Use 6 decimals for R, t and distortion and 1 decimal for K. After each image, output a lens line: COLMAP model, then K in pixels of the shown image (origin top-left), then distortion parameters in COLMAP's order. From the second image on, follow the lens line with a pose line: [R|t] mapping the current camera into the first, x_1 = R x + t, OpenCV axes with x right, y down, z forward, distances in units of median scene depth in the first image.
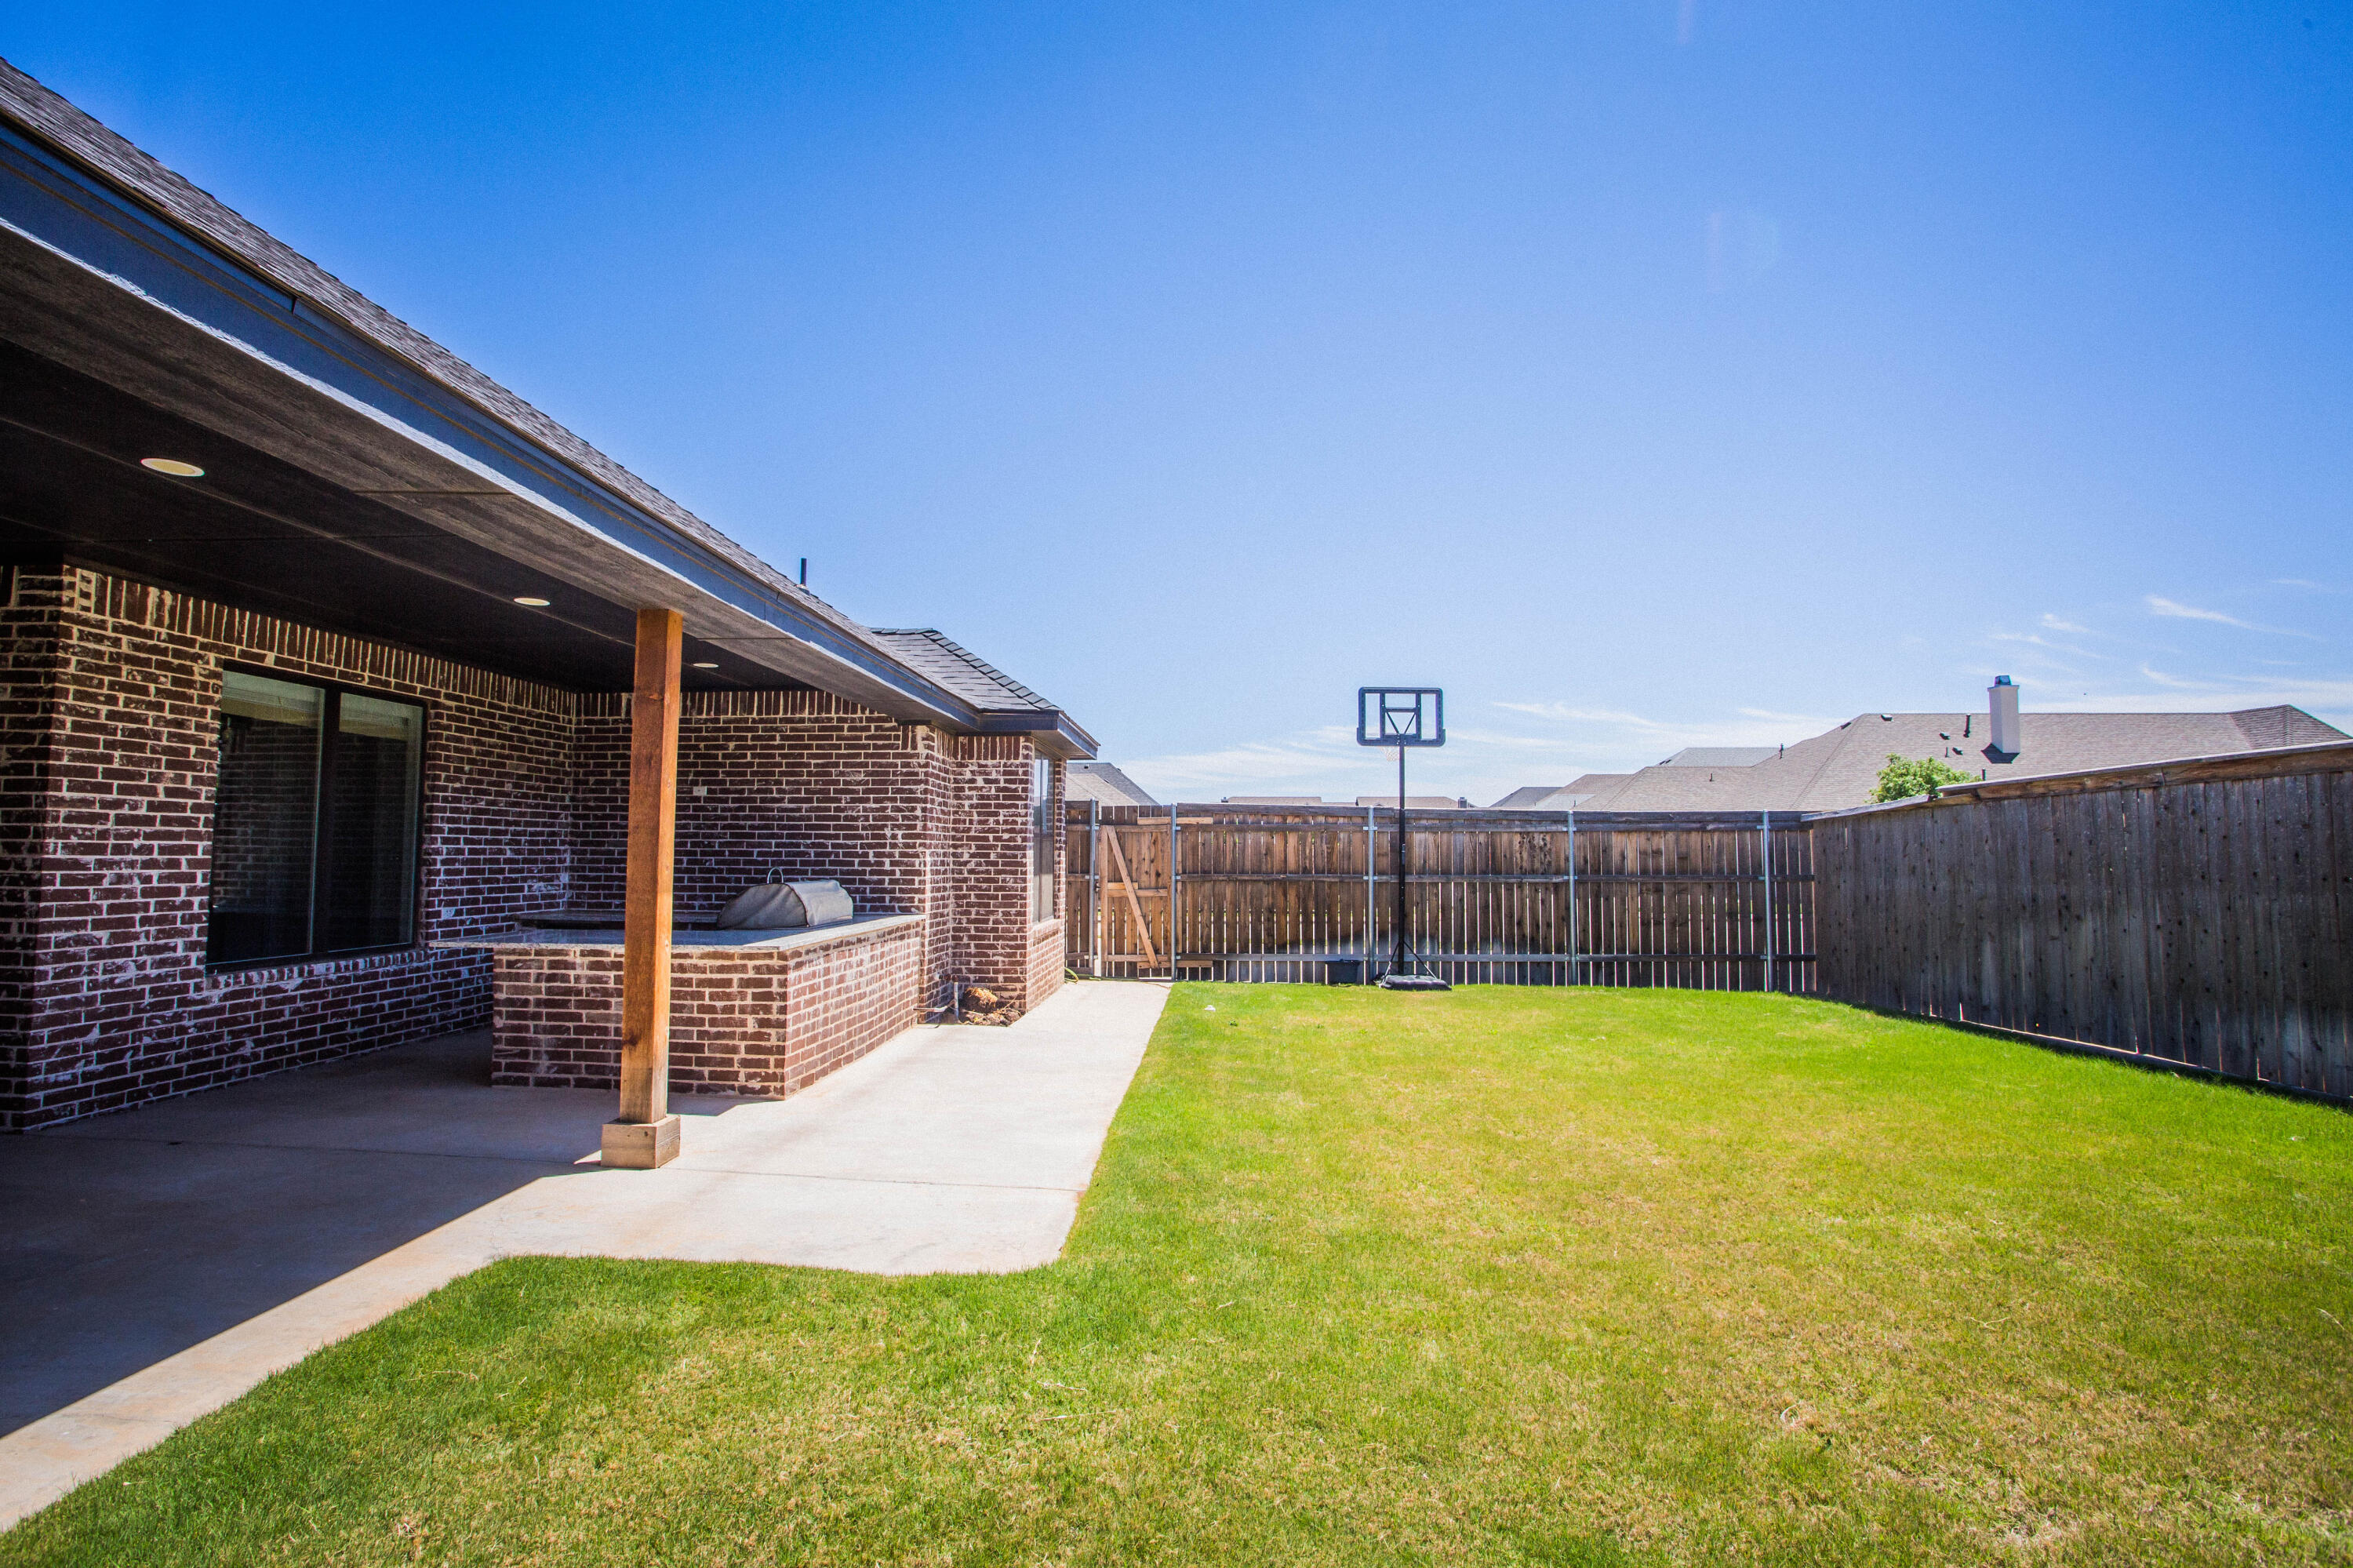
lens RADIAL K [[1135.5, 0, 1165.5], [0, 1135.5, 776.9], [0, 0, 1]] dist [-0.071234, 0.028993]
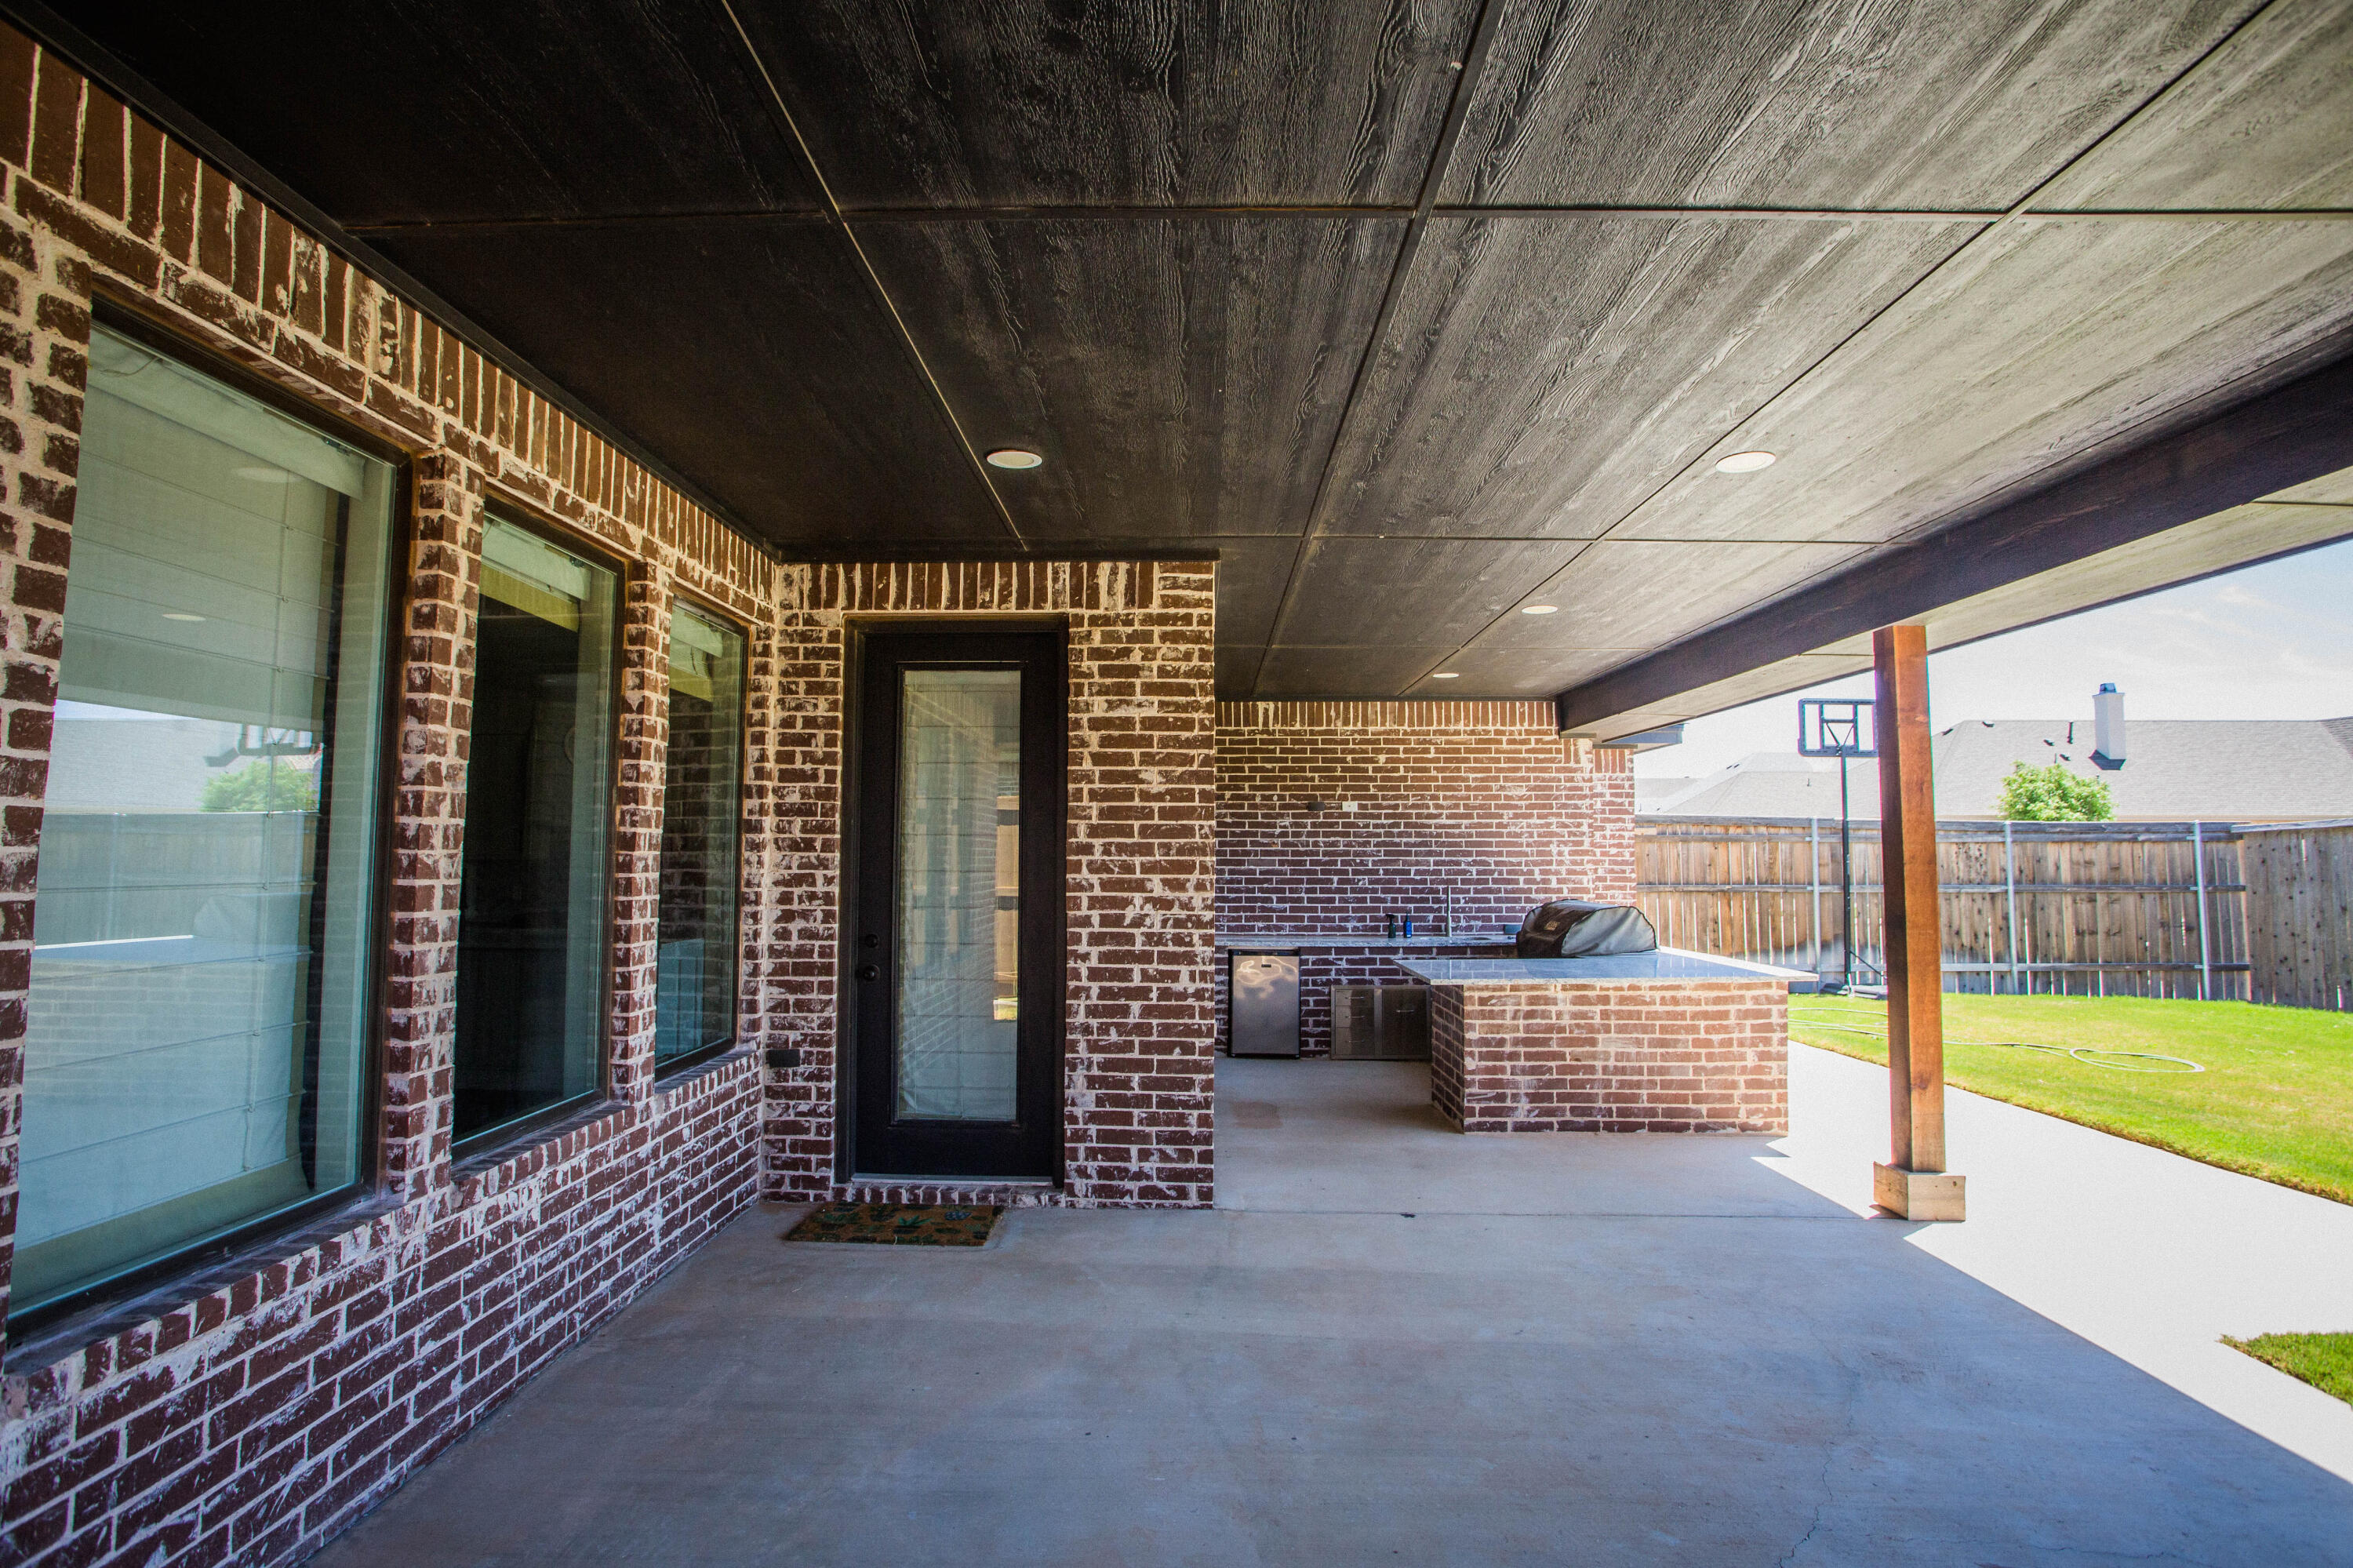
lens RADIAL K [[1135.9, 0, 1168.2], [0, 1135.9, 778.3], [0, 0, 1]] dist [-0.086306, 0.041751]
pose [[0.999681, 0.001152, 0.025246, -0.927401], [-0.001159, 0.999999, 0.000277, -0.017602], [-0.025245, -0.000306, 0.999681, 0.073412]]
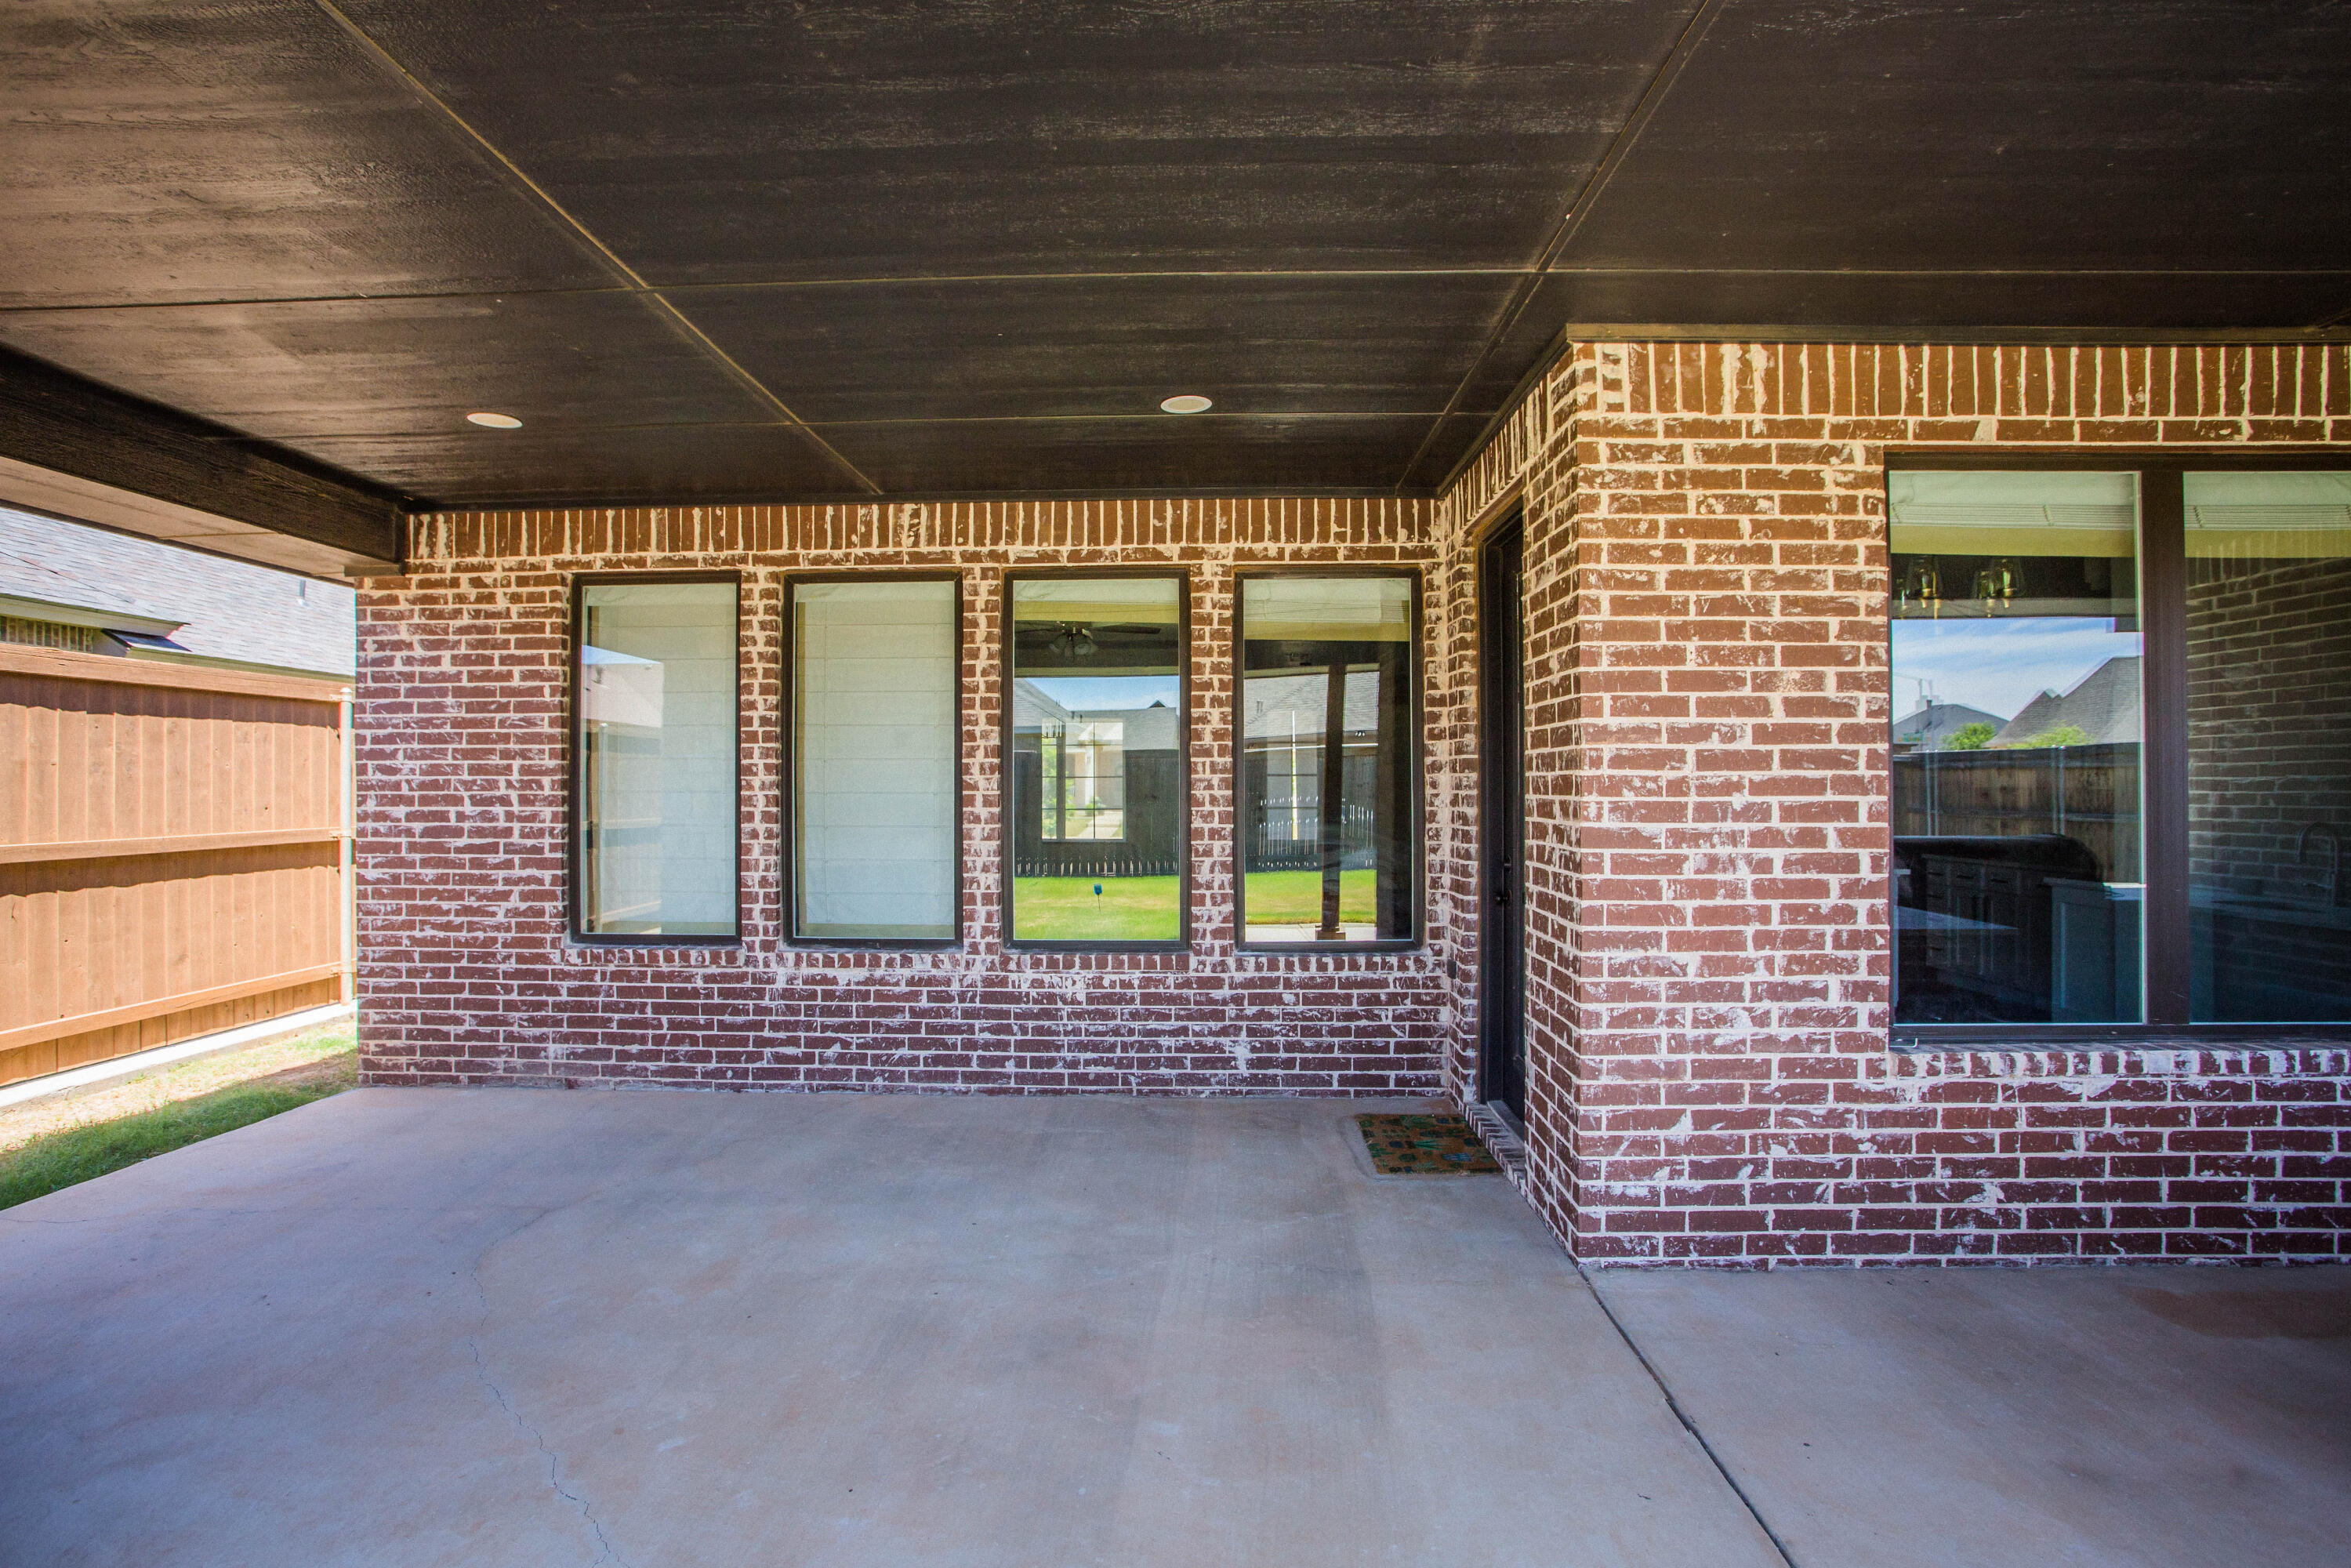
lens RADIAL K [[1163.8, 0, 1163.9], [0, 1163.8, 775.2], [0, 0, 1]] dist [-0.083051, 0.040245]
pose [[0.013131, -0.012420, -0.999837, -0.331934], [0.070869, 0.997420, -0.011459, 0.030887], [0.997399, -0.070707, 0.013978, 0.644608]]
